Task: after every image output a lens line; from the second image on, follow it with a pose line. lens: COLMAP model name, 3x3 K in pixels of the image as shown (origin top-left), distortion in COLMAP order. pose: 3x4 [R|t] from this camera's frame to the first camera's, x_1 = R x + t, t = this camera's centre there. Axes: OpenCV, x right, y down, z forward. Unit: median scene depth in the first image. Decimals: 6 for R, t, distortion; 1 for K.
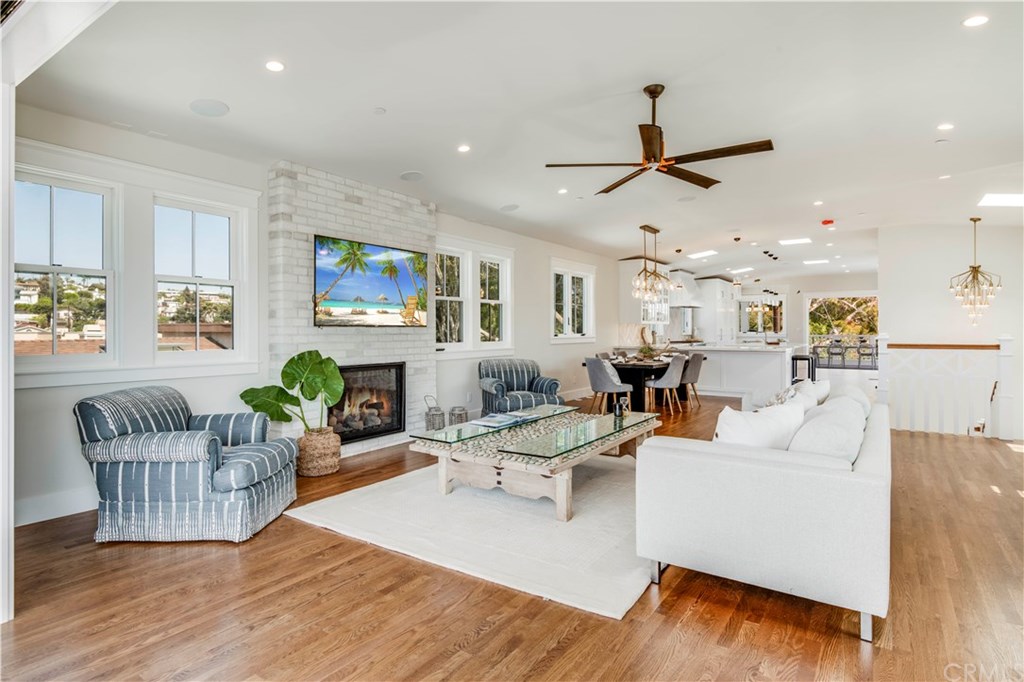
lens RADIAL K [[540.4, 0, 502.3], [0, 540.4, 326.2], [0, 0, 1]] dist [-0.003848, -0.002193]
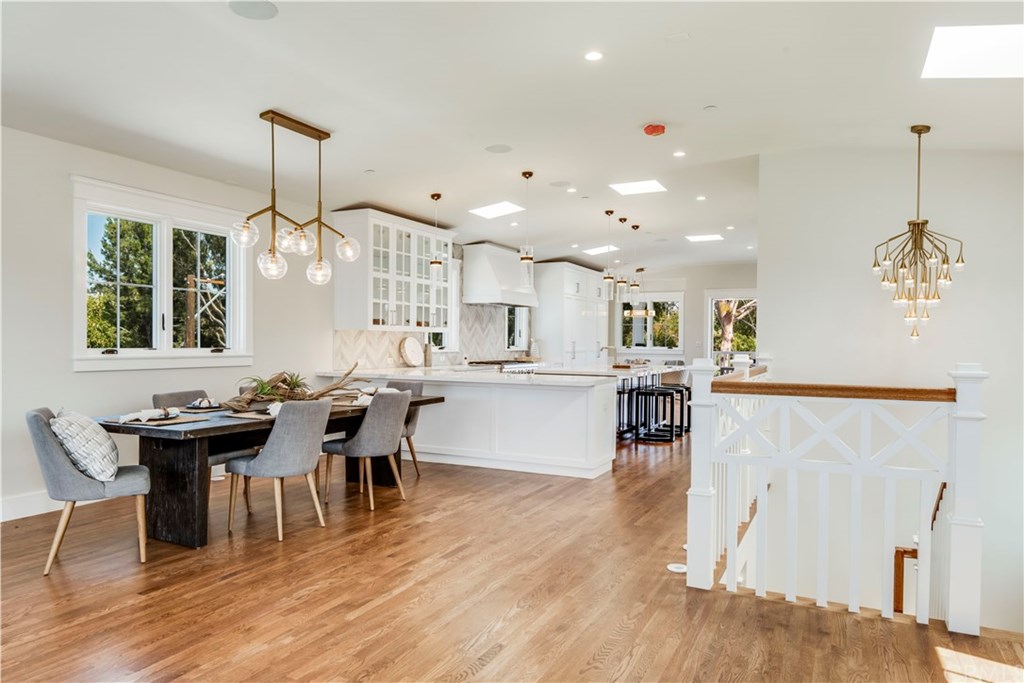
lens RADIAL K [[675.3, 0, 512.1], [0, 675.3, 344.0], [0, 0, 1]] dist [0.004052, -0.001112]
pose [[0.987517, 0.010250, 0.157176, 0.503677], [-0.012063, 0.999871, 0.010581, 0.000328], [-0.157048, -0.012345, 0.987514, 0.538268]]
